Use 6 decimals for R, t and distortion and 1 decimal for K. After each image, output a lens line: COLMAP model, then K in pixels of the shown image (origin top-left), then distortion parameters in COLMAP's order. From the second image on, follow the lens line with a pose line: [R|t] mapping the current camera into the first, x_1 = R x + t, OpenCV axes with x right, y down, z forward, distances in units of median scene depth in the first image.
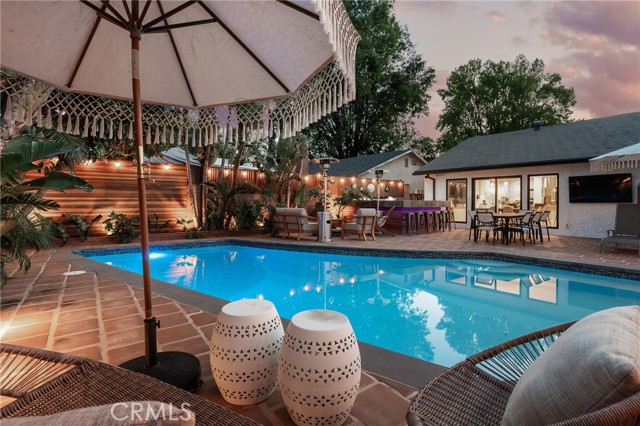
lens RADIAL K [[314.1, 0, 317.1], [0, 314.1, 207.8], [0, 0, 1]] dist [-0.007410, -0.000738]
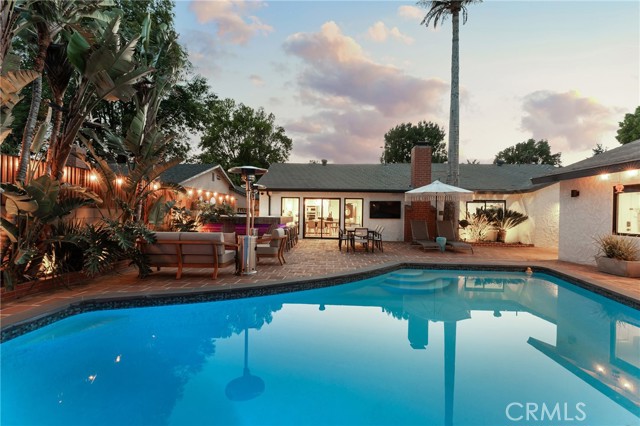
lens RADIAL K [[257.7, 0, 318.7], [0, 257.7, 212.9], [0, 0, 1]] dist [-0.003499, -0.000682]
pose [[0.647715, 0.003489, 0.761874, -0.128651], [0.005104, 0.999947, -0.008918, -0.014134], [-0.761865, 0.009664, 0.647663, 0.168084]]
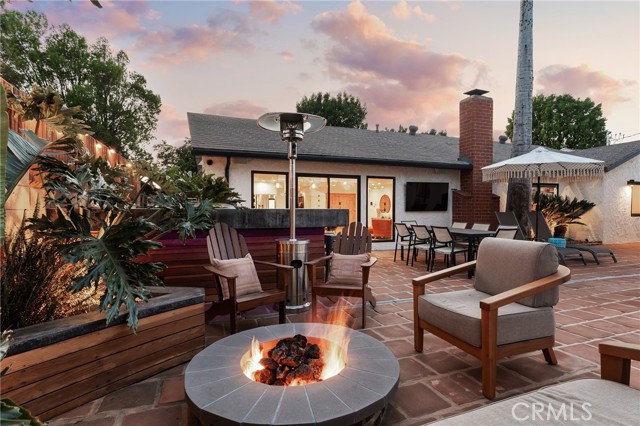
lens RADIAL K [[325.6, 0, 324.6], [0, 325.6, 218.7], [0, 0, 1]] dist [0.001330, -0.005196]
pose [[0.297904, -0.031567, 0.954074, -0.062494], [0.024263, 0.999381, 0.025491, -0.010811], [-0.954288, 0.015555, 0.298485, 0.412080]]
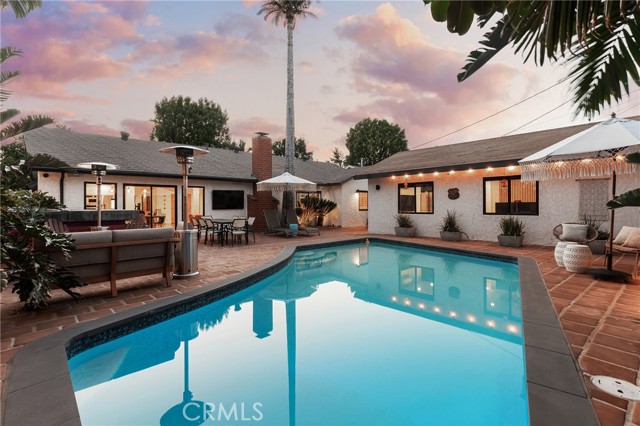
lens RADIAL K [[303.8, 0, 323.2], [0, 303.8, 204.8], [0, 0, 1]] dist [-0.001307, -0.000332]
pose [[-0.097717, -0.002790, 0.995210, -0.228019], [0.027937, 0.999594, 0.005546, -0.013496], [-0.994822, 0.028345, -0.097599, 0.286909]]
